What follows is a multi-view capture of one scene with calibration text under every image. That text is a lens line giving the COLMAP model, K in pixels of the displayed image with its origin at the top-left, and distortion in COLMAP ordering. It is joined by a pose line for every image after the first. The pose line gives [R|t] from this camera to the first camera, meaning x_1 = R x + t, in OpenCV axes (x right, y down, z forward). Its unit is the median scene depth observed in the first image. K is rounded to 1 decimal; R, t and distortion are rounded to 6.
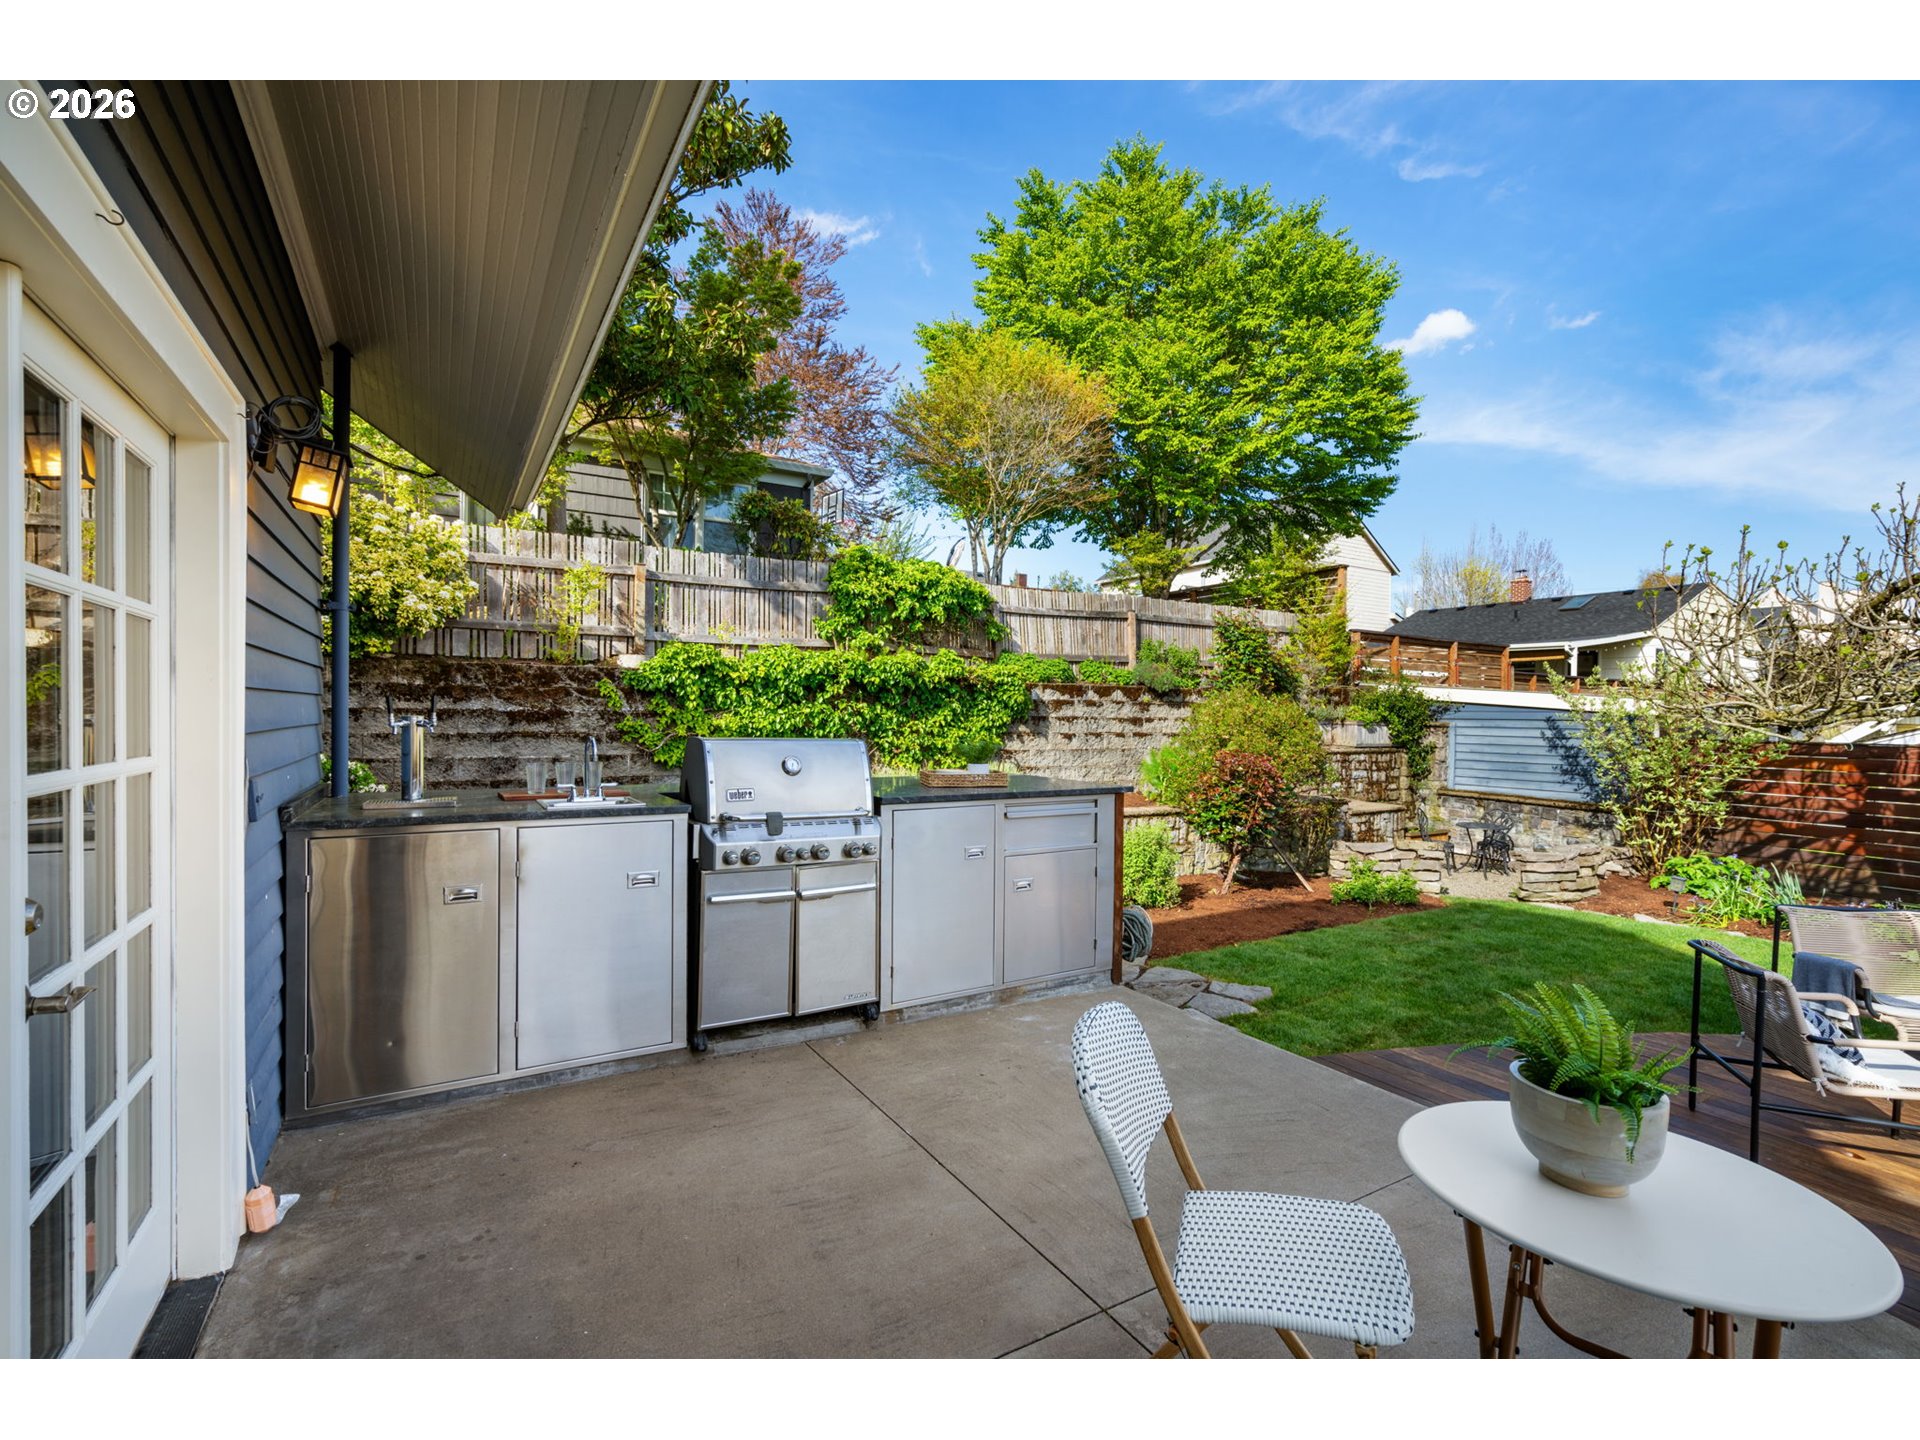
lens RADIAL K [[857.6, 0, 954.9], [0, 857.6, 722.9], [0, 0, 1]] dist [-0.002382, 0.000741]
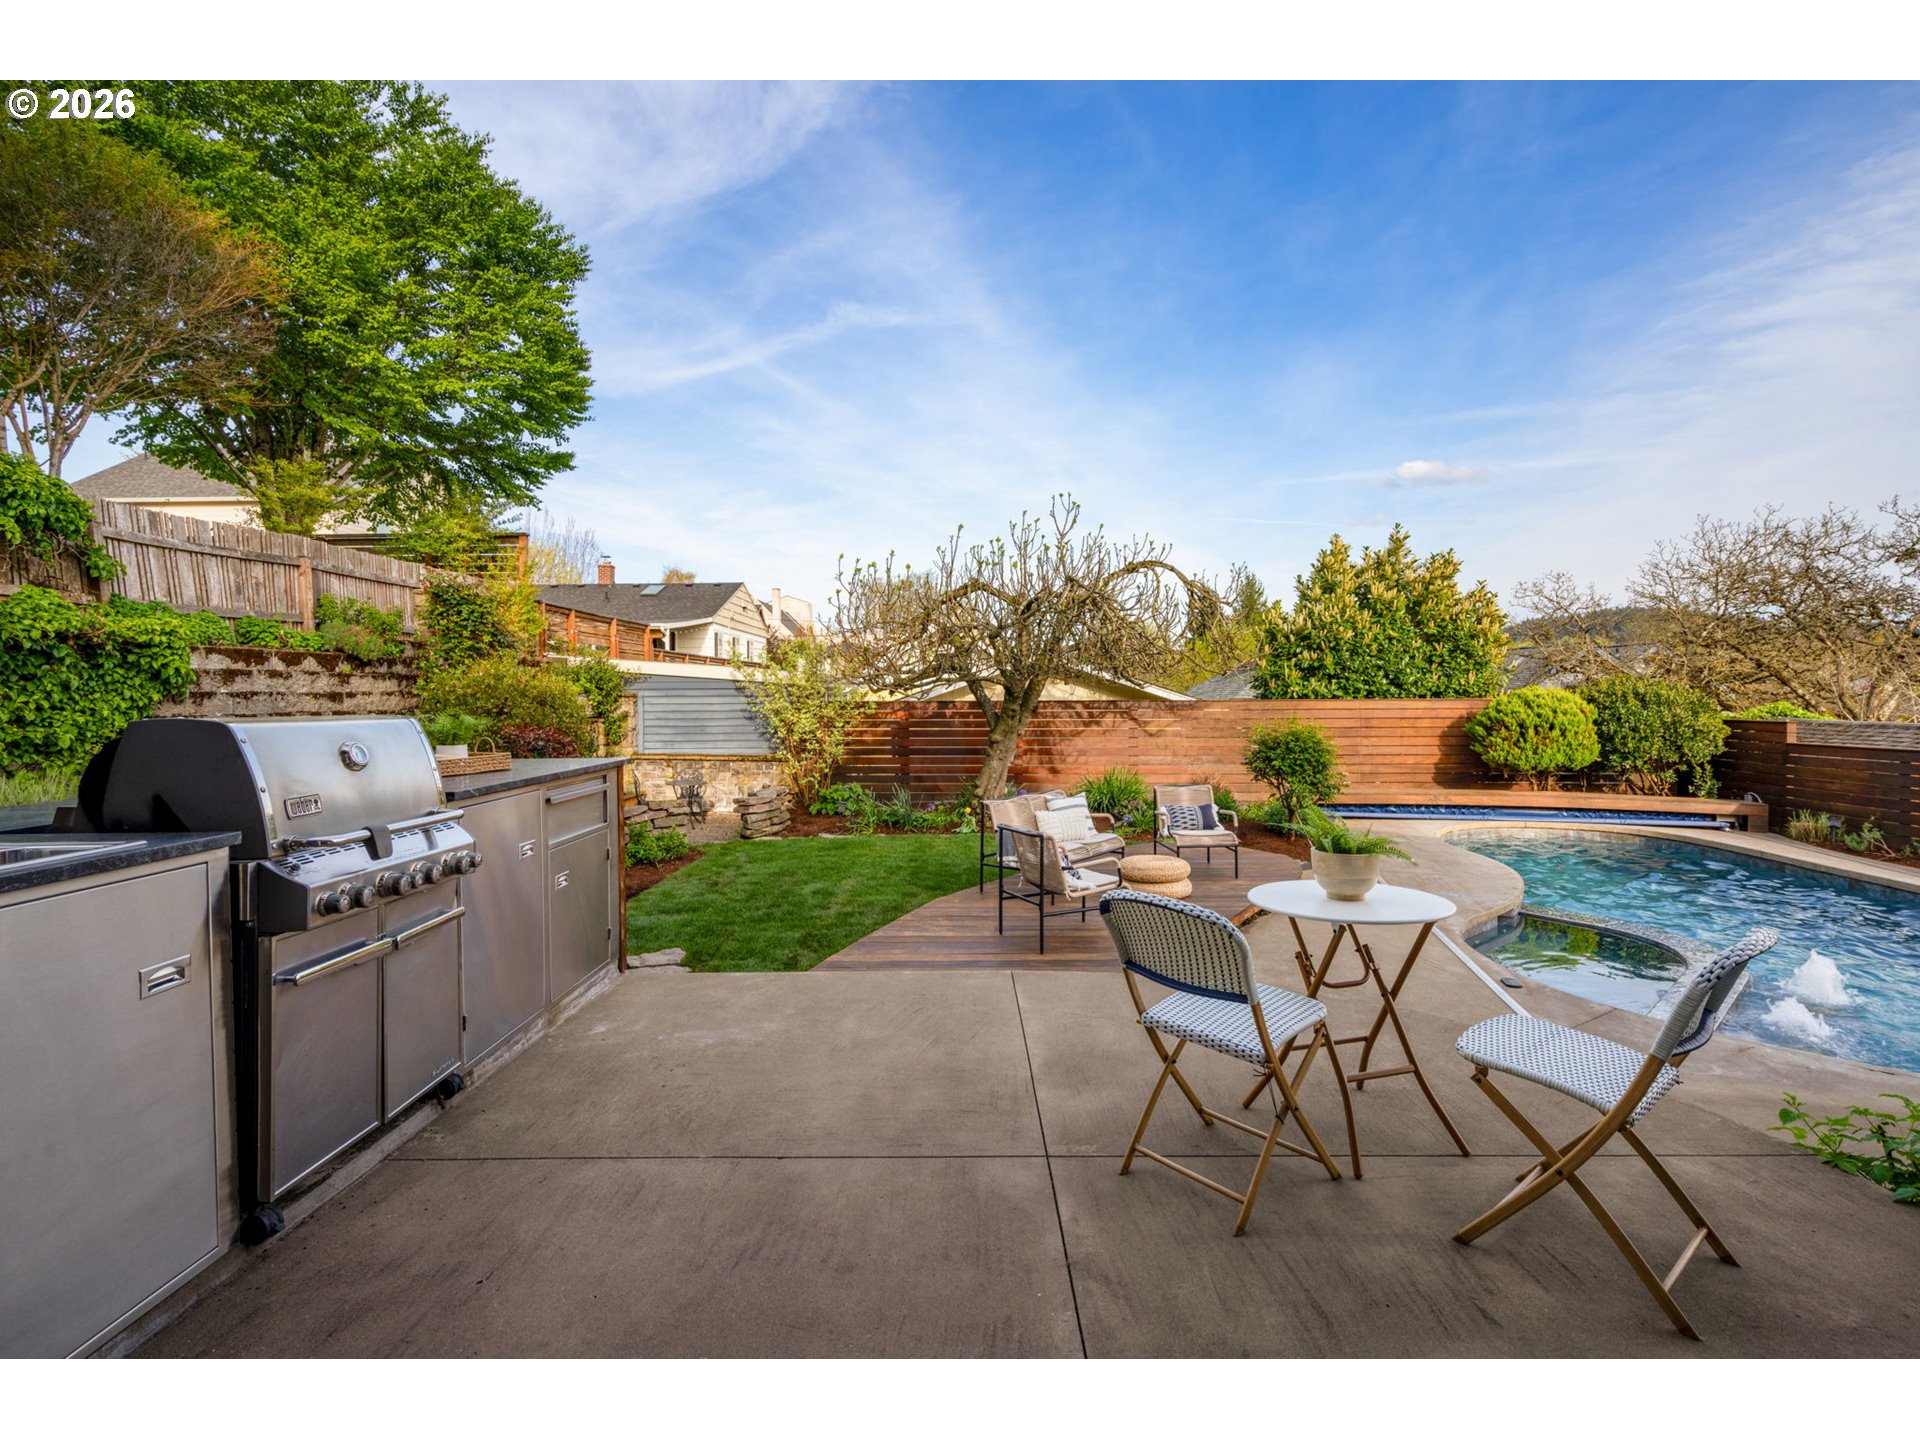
lens RADIAL K [[870.5, 0, 962.9], [0, 870.5, 702.3], [0, 0, 1]] dist [-0.009449, 0.000251]
pose [[0.524979, -0.026021, 0.850717, -0.167244], [0.021611, 0.999618, 0.017239, 0.002014], [-0.850841, 0.009334, 0.525341, 0.079671]]
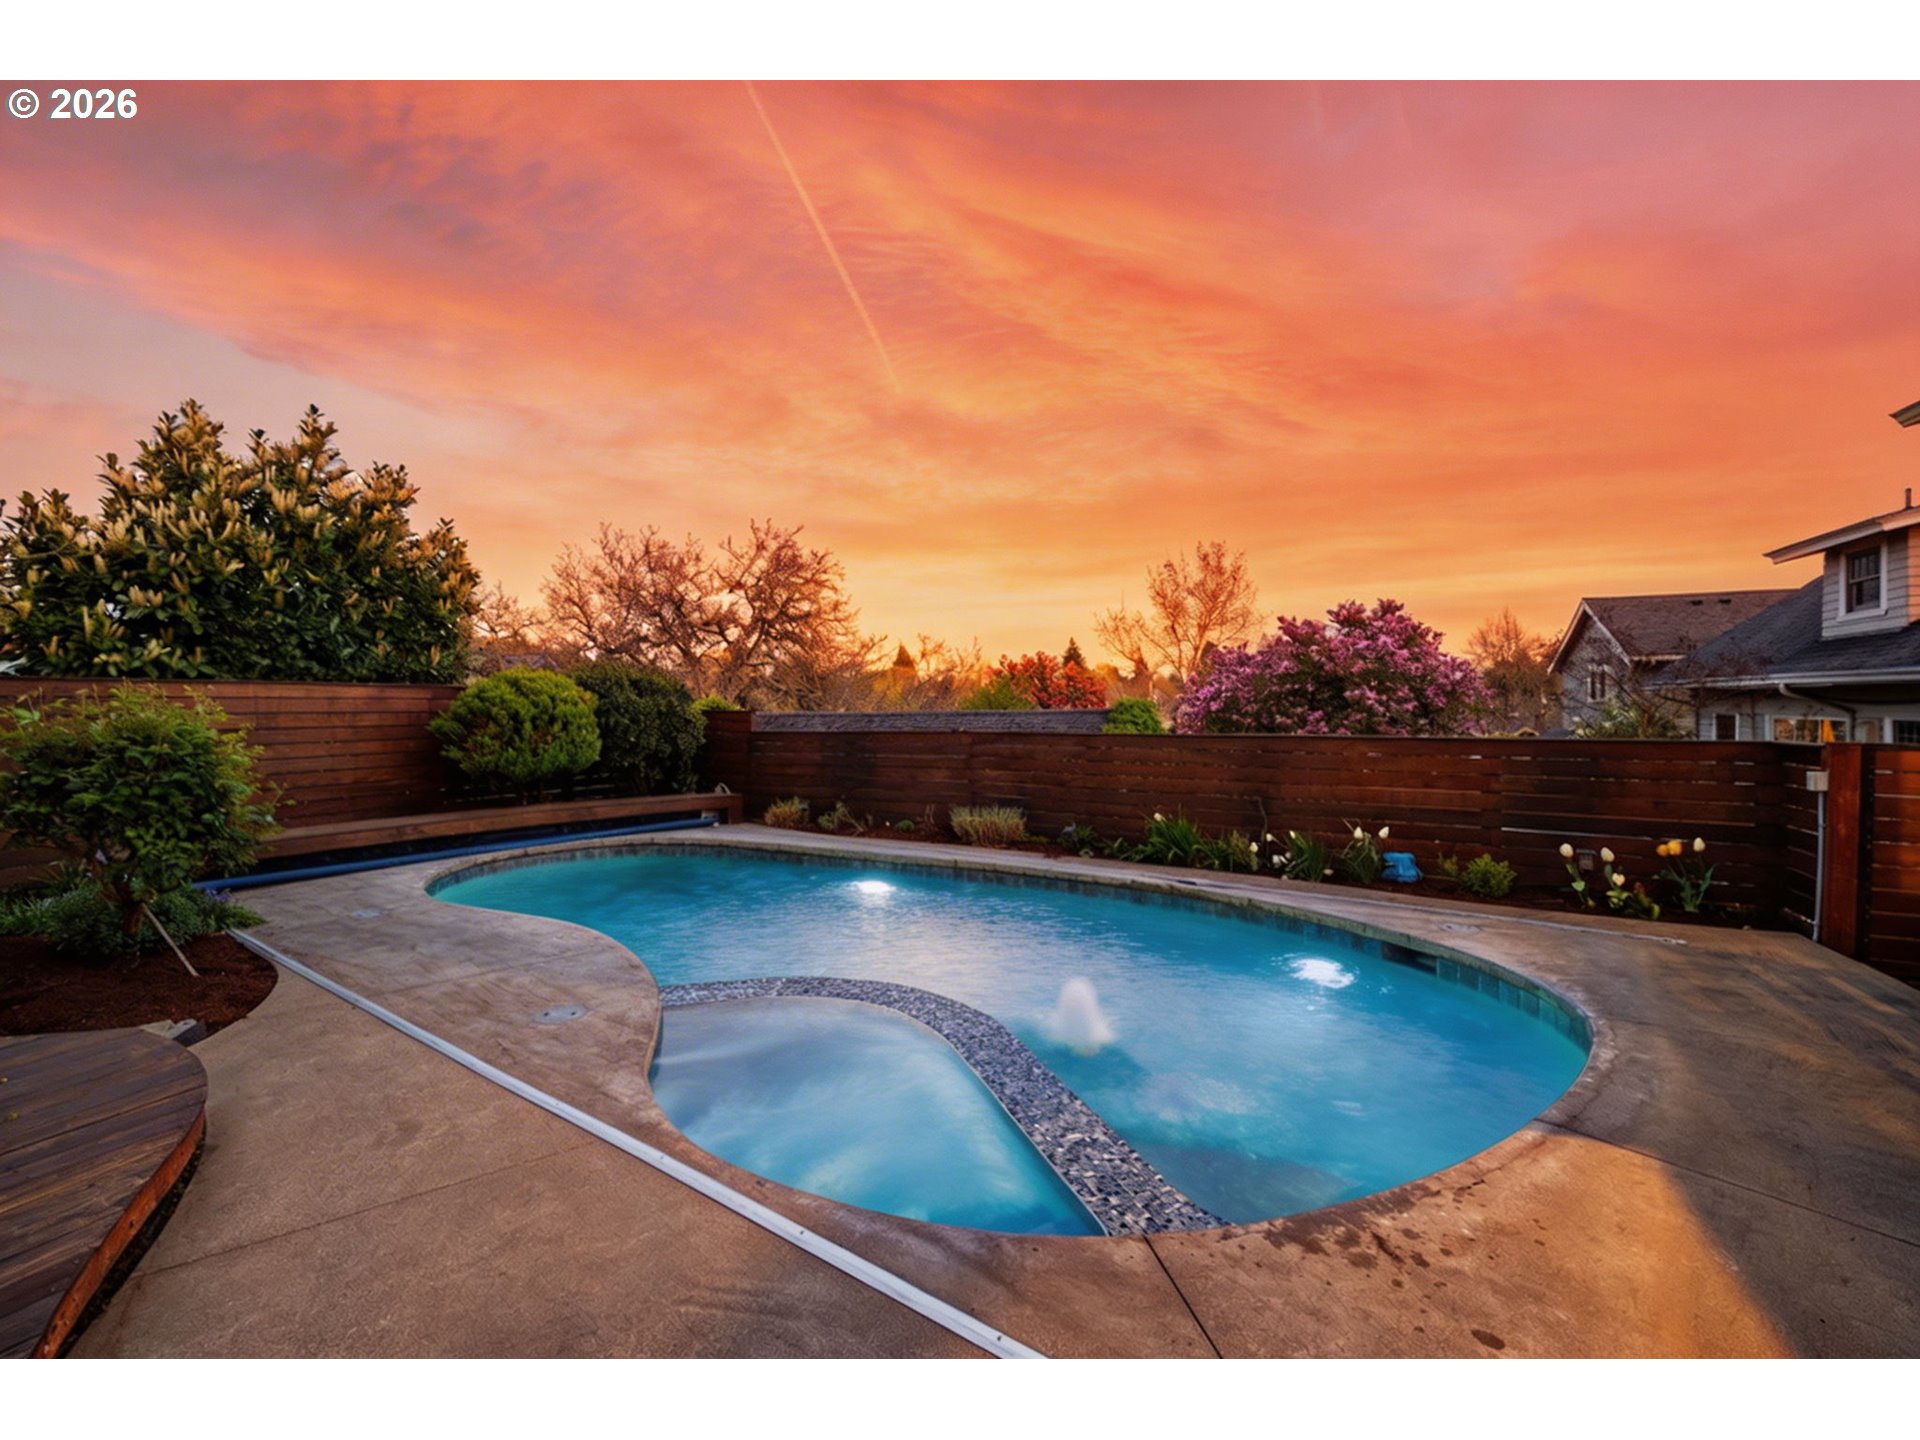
lens RADIAL K [[857.6, 0, 954.9], [0, 857.6, 722.9], [0, 0, 1]] dist [-0.002382, 0.000741]
pose [[-0.578647, -0.024318, 0.815216, 0.247878], [0.008777, 0.999312, 0.036039, 0.044784], [-0.815531, 0.028009, -0.578035, 0.183925]]
